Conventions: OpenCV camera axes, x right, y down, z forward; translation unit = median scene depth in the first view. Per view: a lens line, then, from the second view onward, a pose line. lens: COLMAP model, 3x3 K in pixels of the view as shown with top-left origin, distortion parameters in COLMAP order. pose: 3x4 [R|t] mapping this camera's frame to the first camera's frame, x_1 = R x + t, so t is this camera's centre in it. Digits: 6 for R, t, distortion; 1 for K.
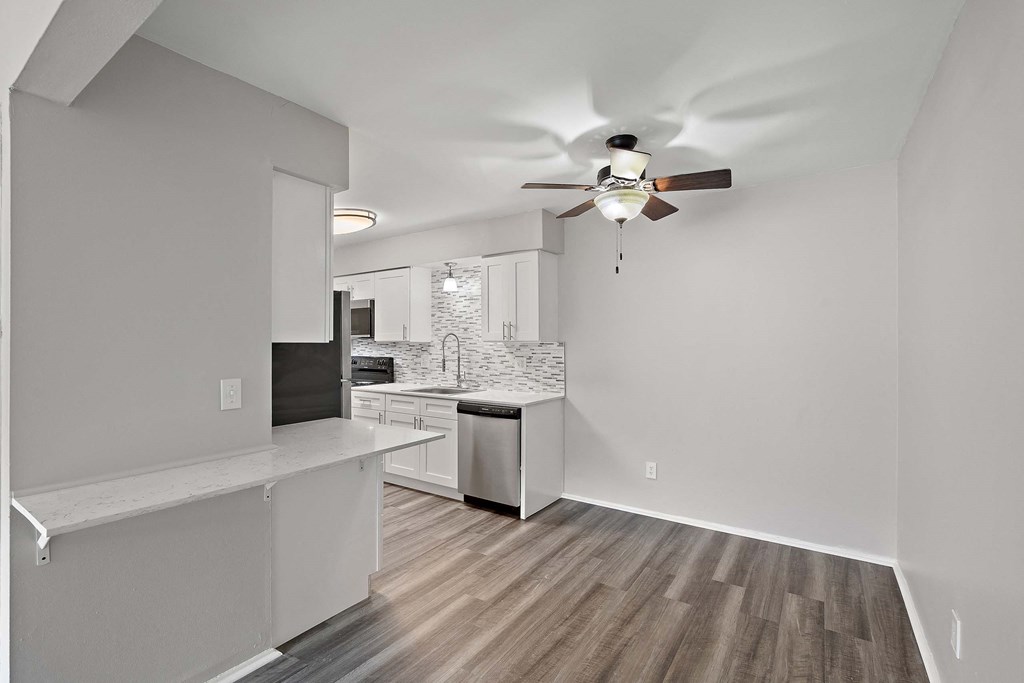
lens RADIAL K [[456.3, 0, 512.7], [0, 456.3, 340.0], [0, 0, 1]] dist [0.000422, 0.000392]
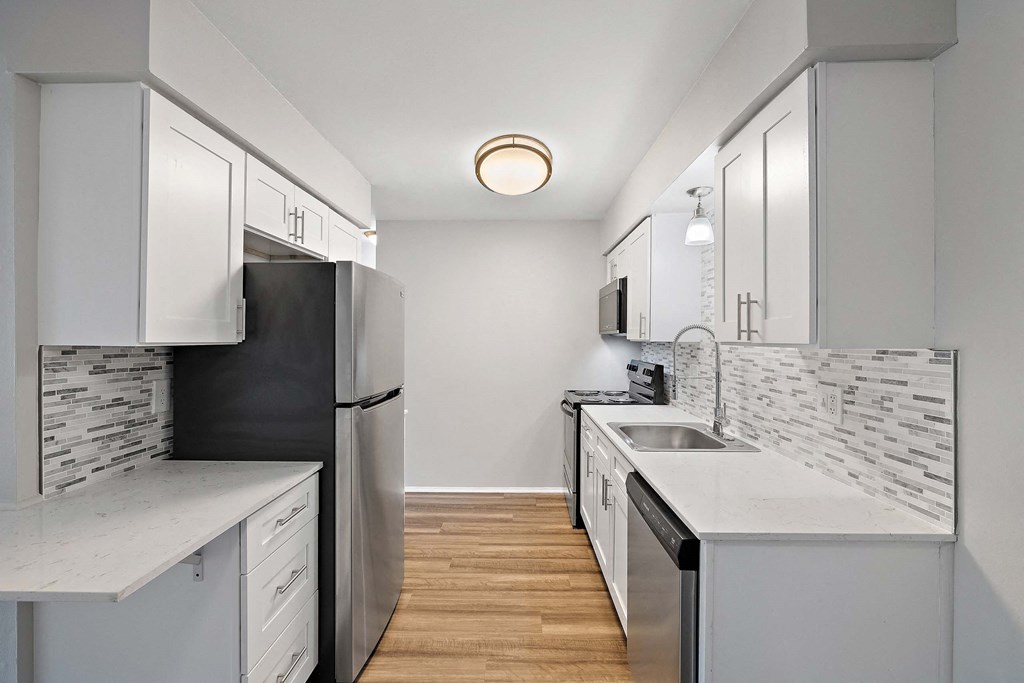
lens RADIAL K [[456.3, 0, 512.7], [0, 456.3, 340.0], [0, 0, 1]] dist [0.000422, 0.000392]
pose [[0.552642, 0.007715, -0.833383, 0.192296], [0.000409, 0.999955, 0.009529, -0.004000], [0.833419, -0.005607, 0.552613, 0.586807]]
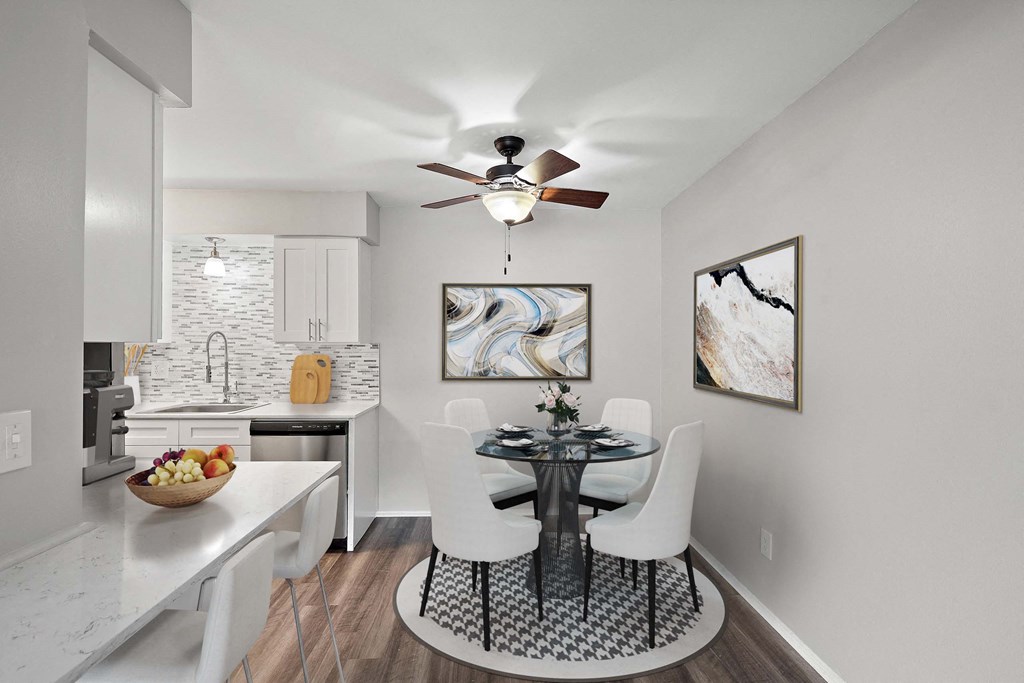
lens RADIAL K [[458.1, 0, 513.8], [0, 458.1, 342.6], [0, 0, 1]] dist [-0.004353, 0.000474]
pose [[0.807275, 0.005329, 0.590152, -0.199206], [-0.006084, 0.999981, -0.000708, 0.001113], [-0.590144, -0.003020, 0.807292, 0.108449]]
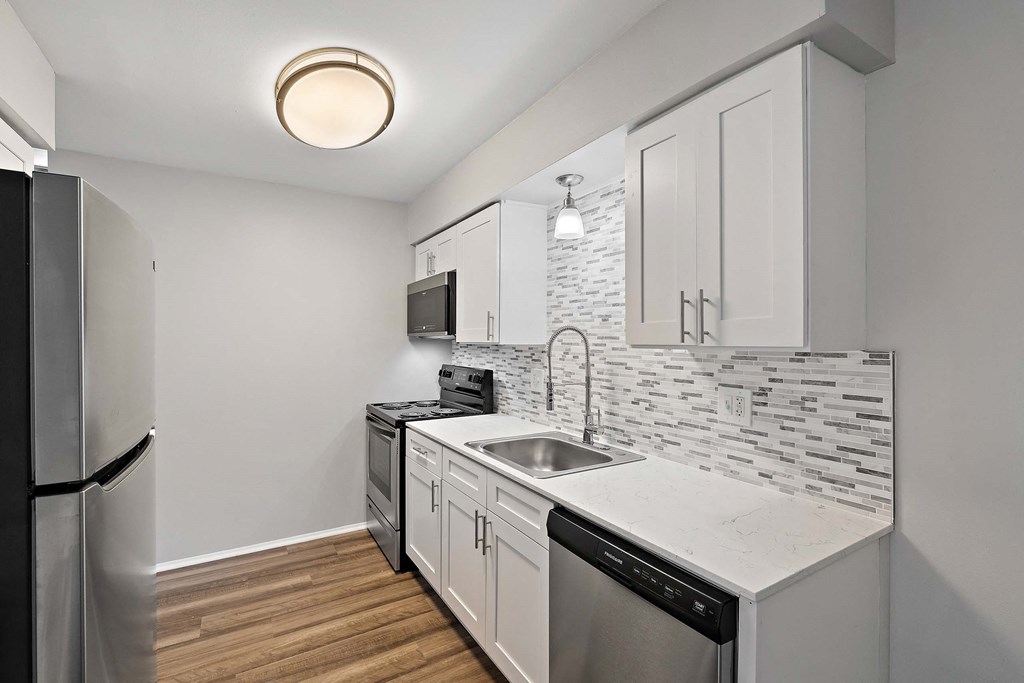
lens RADIAL K [[458.1, 0, 513.8], [0, 458.1, 342.6], [0, 0, 1]] dist [-0.004353, 0.000474]
pose [[0.909913, 0.004603, -0.414773, 0.008208], [-0.000280, 0.999945, 0.010481, -0.003952], [0.414798, -0.009421, 0.909865, 0.593383]]
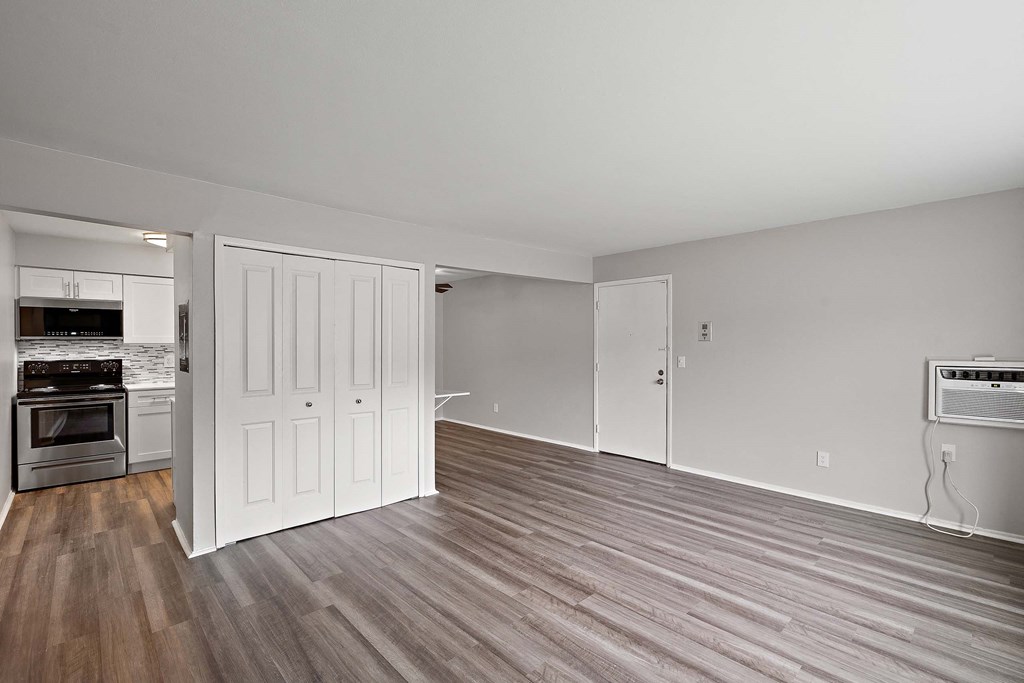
lens RADIAL K [[453.9, 0, 512.2], [0, 453.9, 347.2], [0, 0, 1]] dist [-0.000199, 0.000199]
pose [[0.211559, -0.007315, 0.977338, -1.310888], [-0.007460, 0.999931, 0.009099, -0.005245], [-0.977337, -0.009215, 0.211489, -0.058602]]
